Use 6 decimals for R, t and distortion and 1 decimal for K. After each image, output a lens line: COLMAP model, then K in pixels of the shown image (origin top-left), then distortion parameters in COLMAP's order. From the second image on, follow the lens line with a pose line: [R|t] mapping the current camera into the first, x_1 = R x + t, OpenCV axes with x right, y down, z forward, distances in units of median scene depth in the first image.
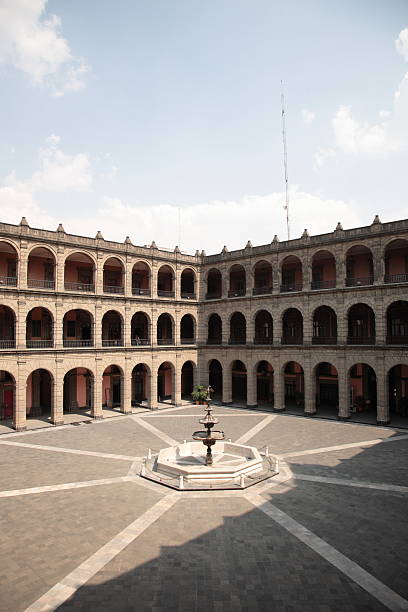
lens RADIAL K [[431.7, 0, 206.5], [0, 431.7, 305.3], [0, 0, 1]] dist [-0.114294, 0.047345]
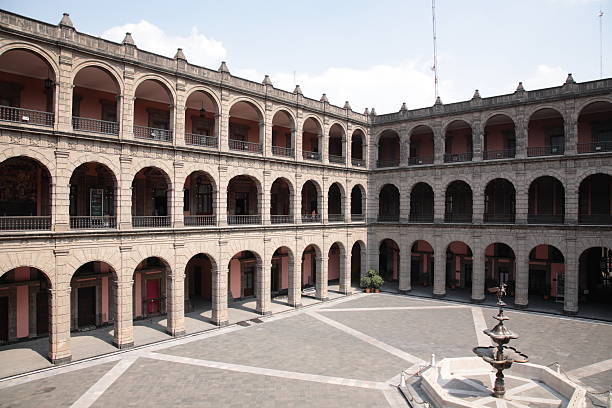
lens RADIAL K [[431.7, 0, 307.8], [0, 431.7, 204.7], [0, 0, 1]] dist [-0.114294, 0.047345]
pose [[0.999074, 0.011756, 0.041385, -0.198349], [-0.014126, 0.998249, 0.057438, 0.014776], [-0.040637, -0.057970, 0.997491, 0.201703]]
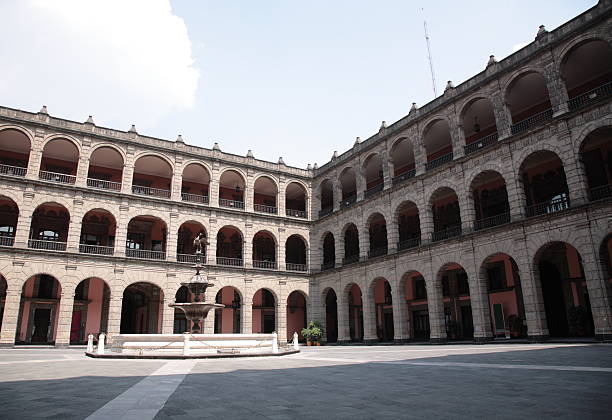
lens RADIAL K [[440.0, 0, 297.9], [0, 440.0, 206.2], [0, 0, 1]] dist [-0.114422, 0.051933]
pose [[0.965514, -0.080544, -0.247578, 0.201181], [0.024327, 0.974693, -0.222221, 0.179382], [0.259211, 0.208535, 0.943039, 0.211816]]
